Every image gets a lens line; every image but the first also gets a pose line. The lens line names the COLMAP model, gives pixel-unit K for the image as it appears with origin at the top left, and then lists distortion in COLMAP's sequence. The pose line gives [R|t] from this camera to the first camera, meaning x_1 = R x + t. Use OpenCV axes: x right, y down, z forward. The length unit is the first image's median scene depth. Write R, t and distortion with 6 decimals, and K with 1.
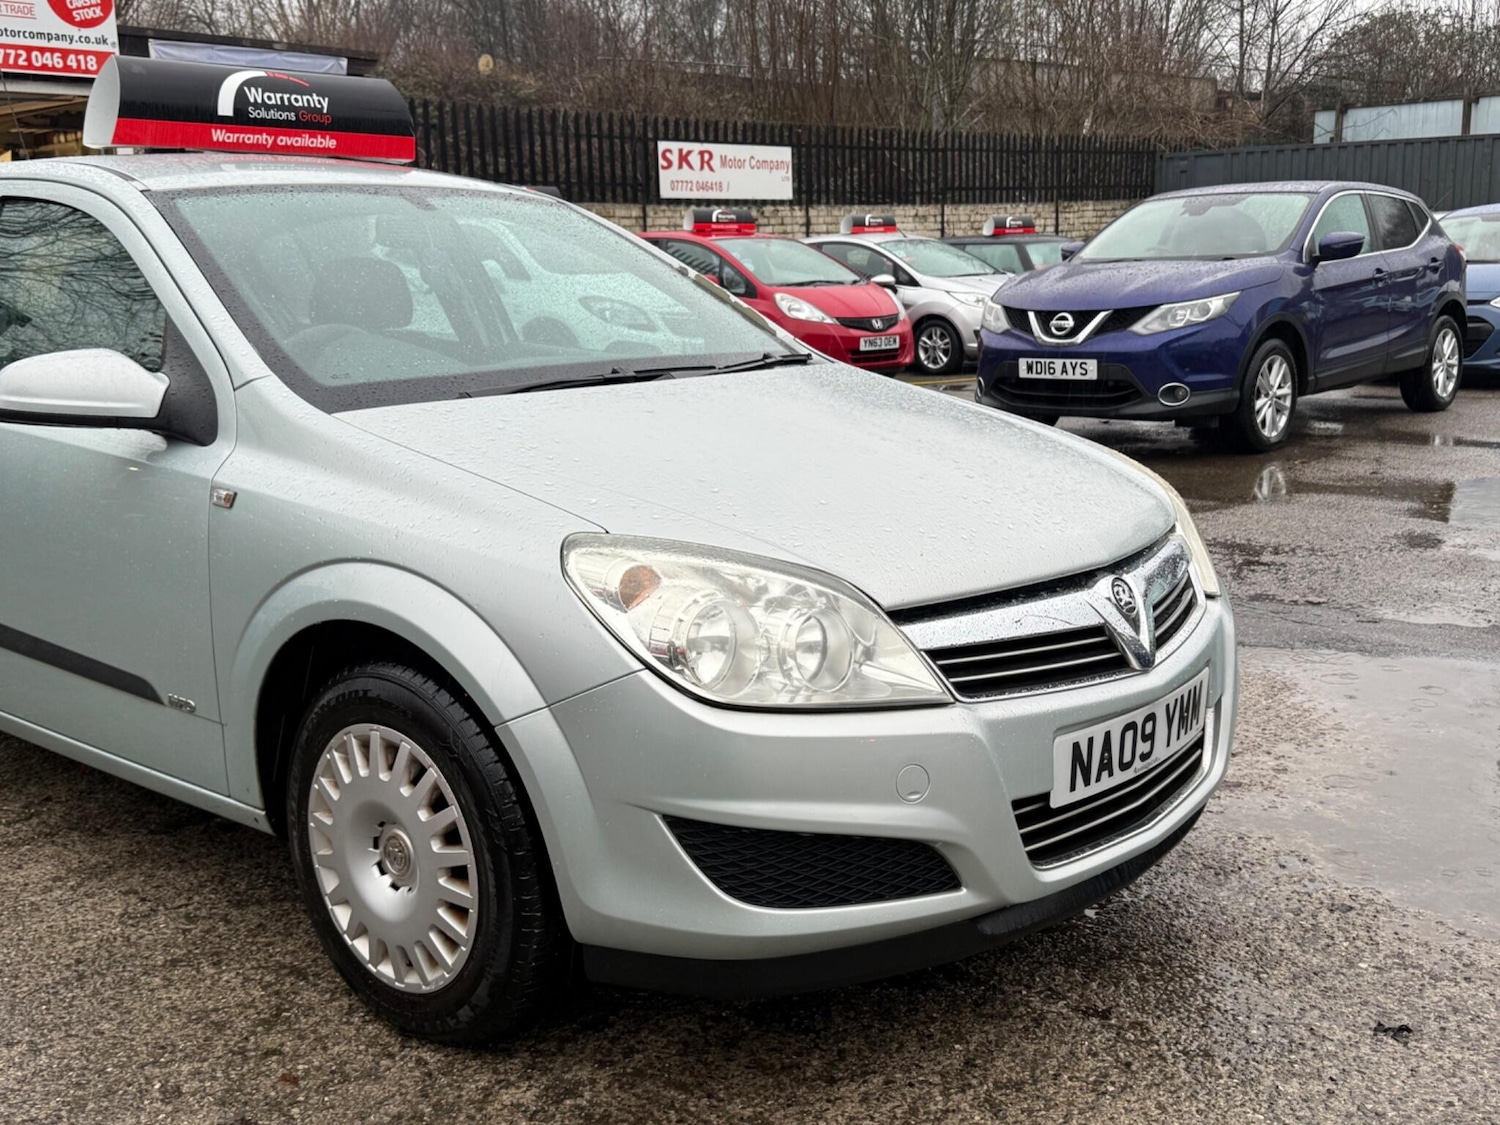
lens RADIAL K [[1541.8, 0, 750.0], [0, 1541.8, 562.5], [0, 0, 1]] dist [0.199553, -0.441073]
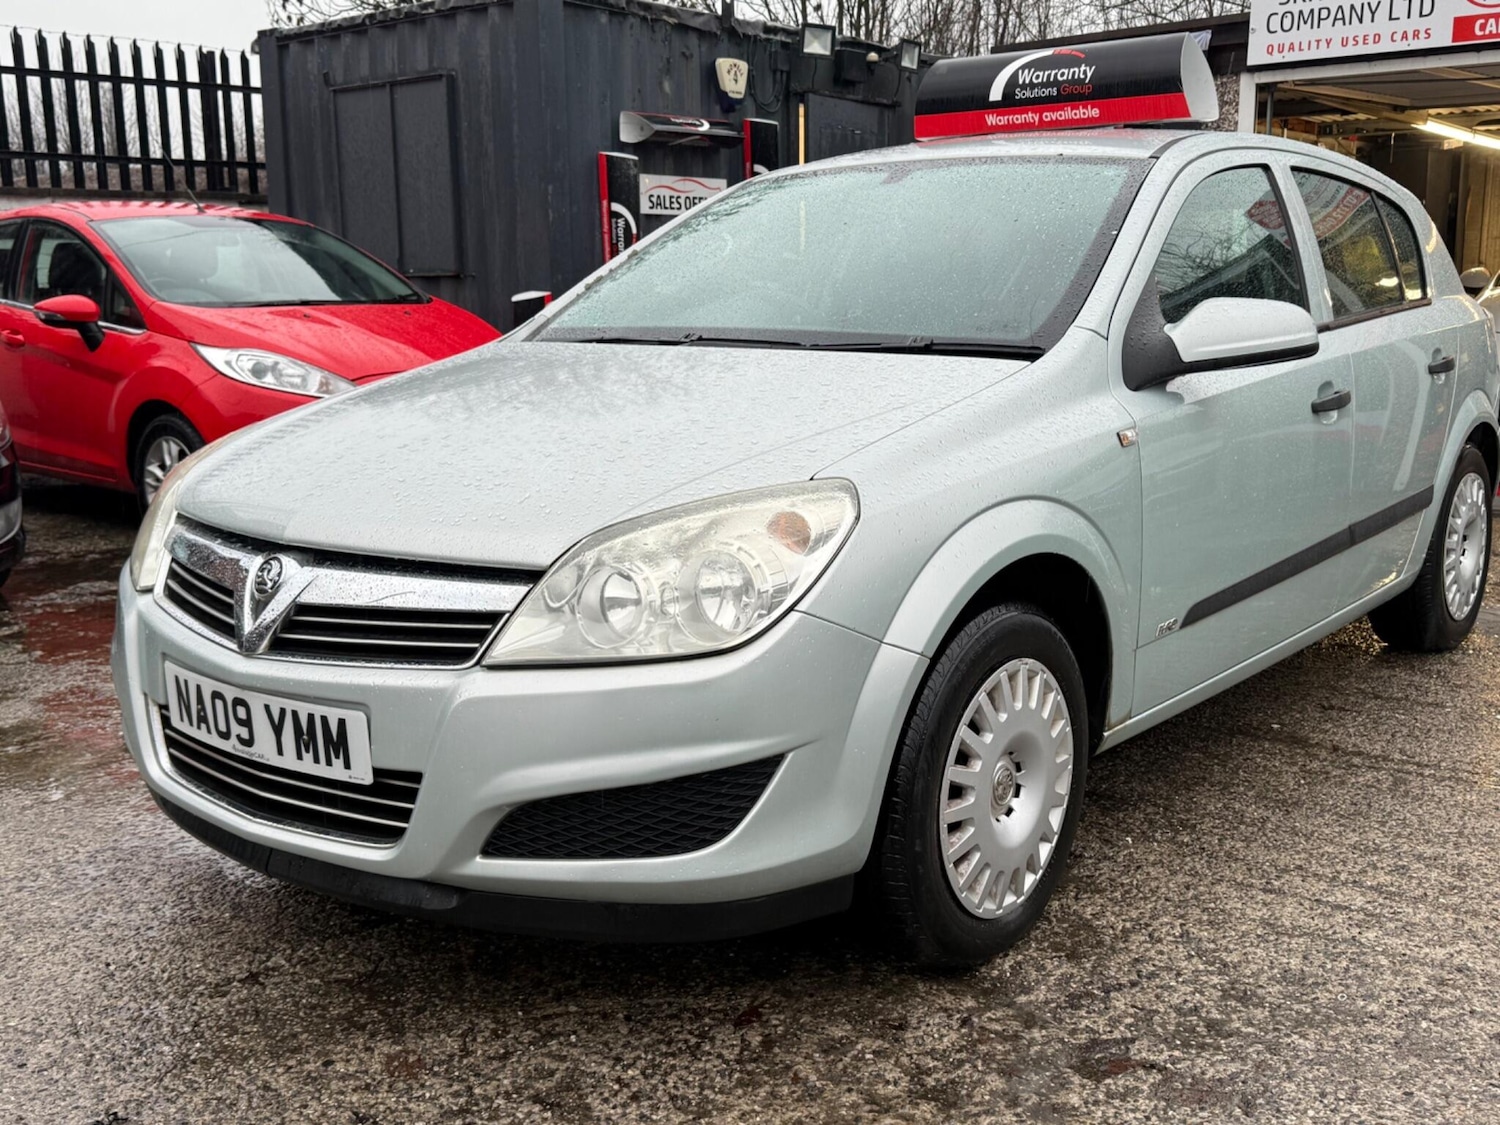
lens RADIAL K [[1541.8, 0, 750.0], [0, 1541.8, 562.5], [0, 0, 1]] dist [0.199553, -0.441073]
pose [[0.023415, 0.202225, -0.979059, 1.078170], [-0.188157, 0.962717, 0.194350, -0.207325], [0.981860, 0.179666, 0.060592, 1.110186]]
